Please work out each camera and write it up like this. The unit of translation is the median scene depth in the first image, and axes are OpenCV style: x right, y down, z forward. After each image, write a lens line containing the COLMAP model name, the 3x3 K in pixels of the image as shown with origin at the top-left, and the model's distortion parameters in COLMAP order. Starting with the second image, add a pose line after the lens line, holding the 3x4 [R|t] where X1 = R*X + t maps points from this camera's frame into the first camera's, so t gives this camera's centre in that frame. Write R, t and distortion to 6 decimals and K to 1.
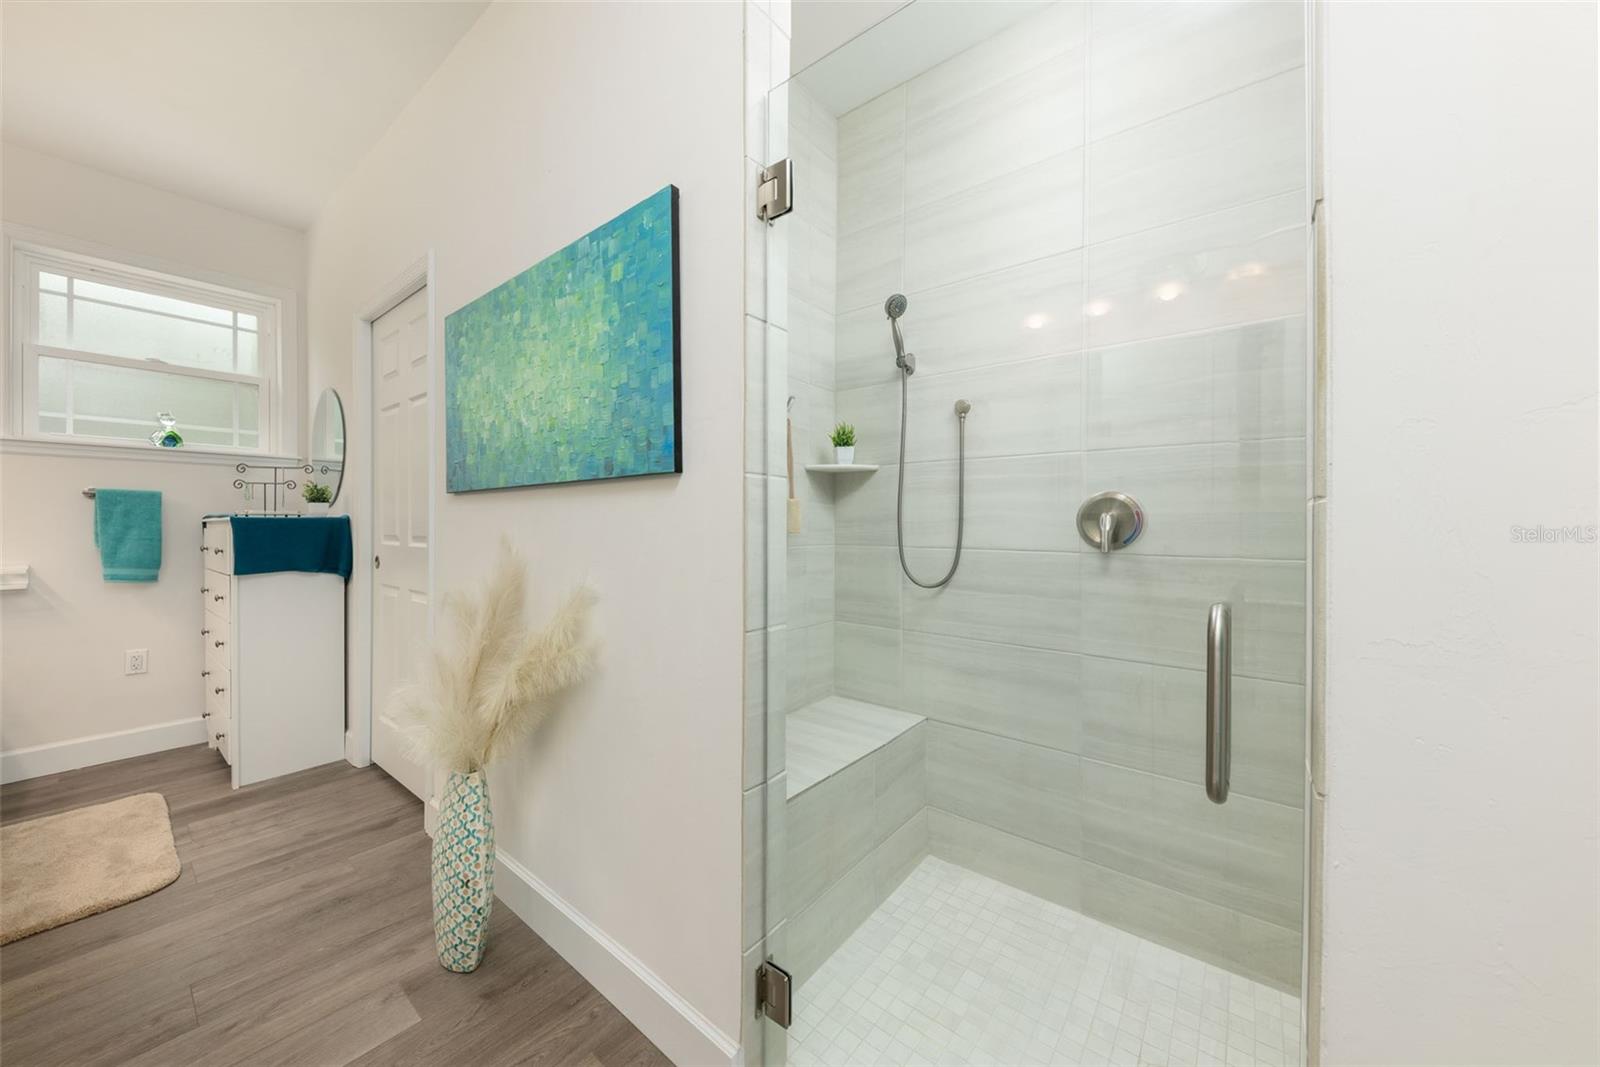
lens RADIAL K [[574.1, 0, 790.8], [0, 574.1, 523.8], [0, 0, 1]] dist [0.000971, -0.000486]
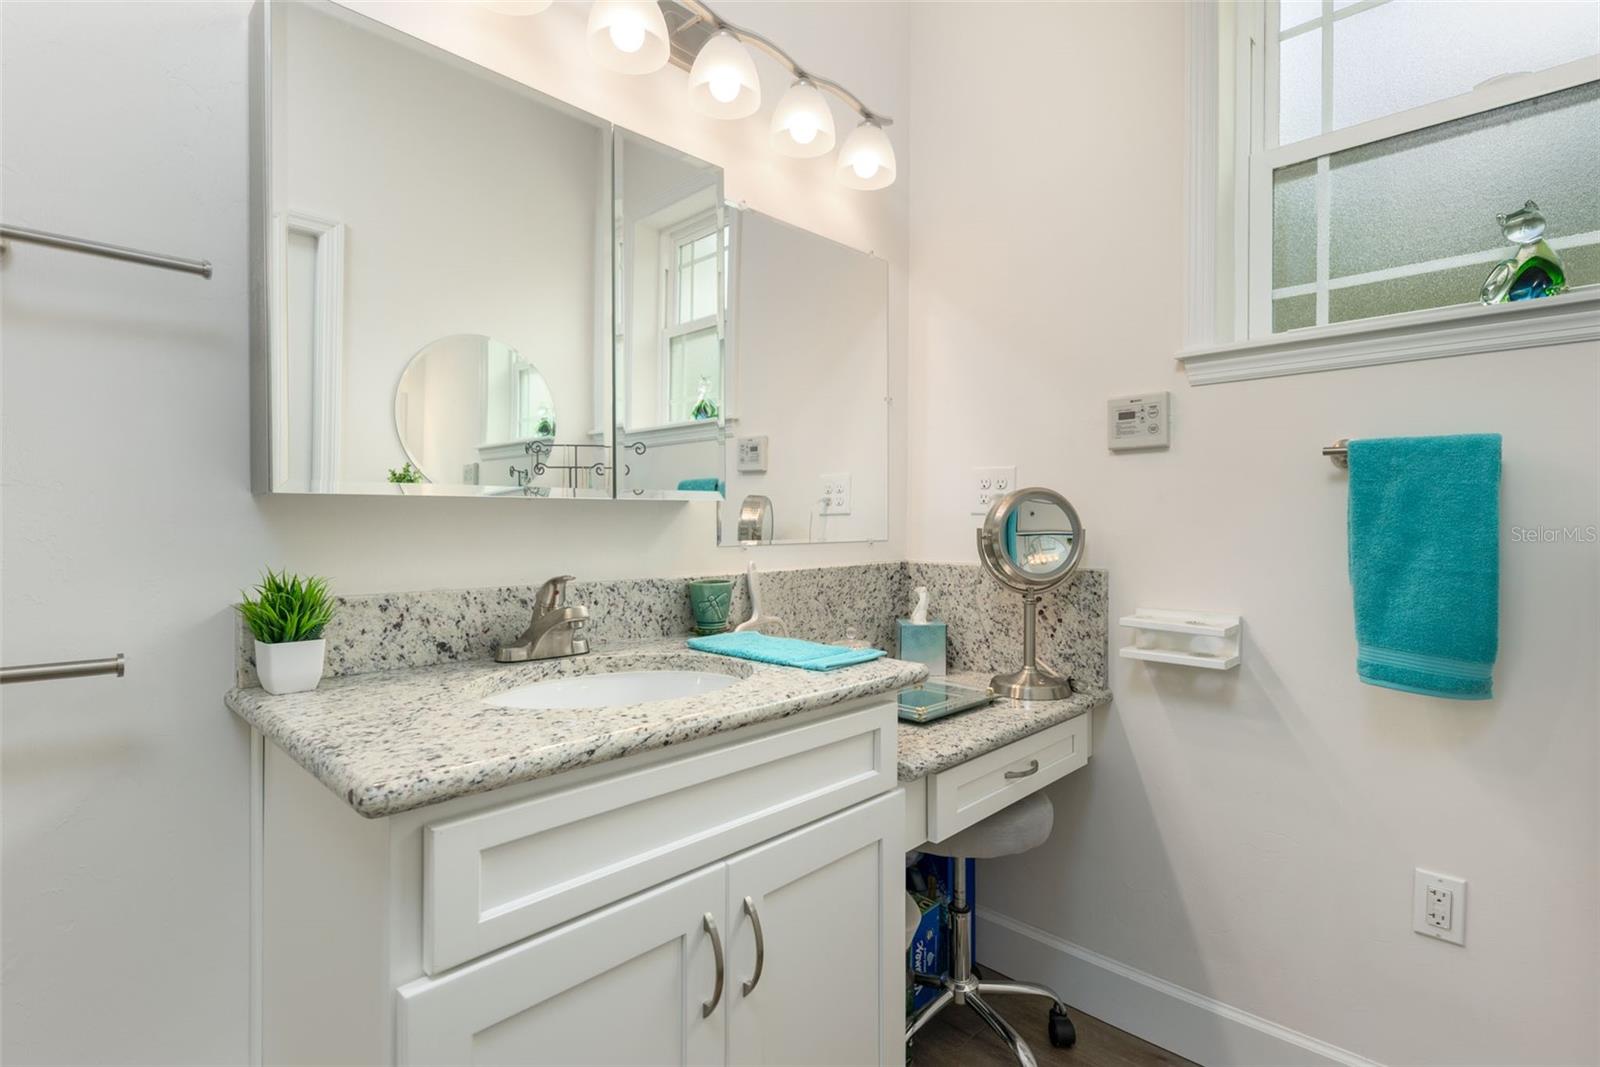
lens RADIAL K [[777.4, 0, 791.8], [0, 777.4, 524.5], [0, 0, 1]] dist [-0.002426, 0.001011]
pose [[-0.064727, -0.000345, -0.997903, -0.627599], [-0.004269, 0.999991, -0.000069, -0.001023], [0.997894, 0.004256, -0.064728, 0.628675]]
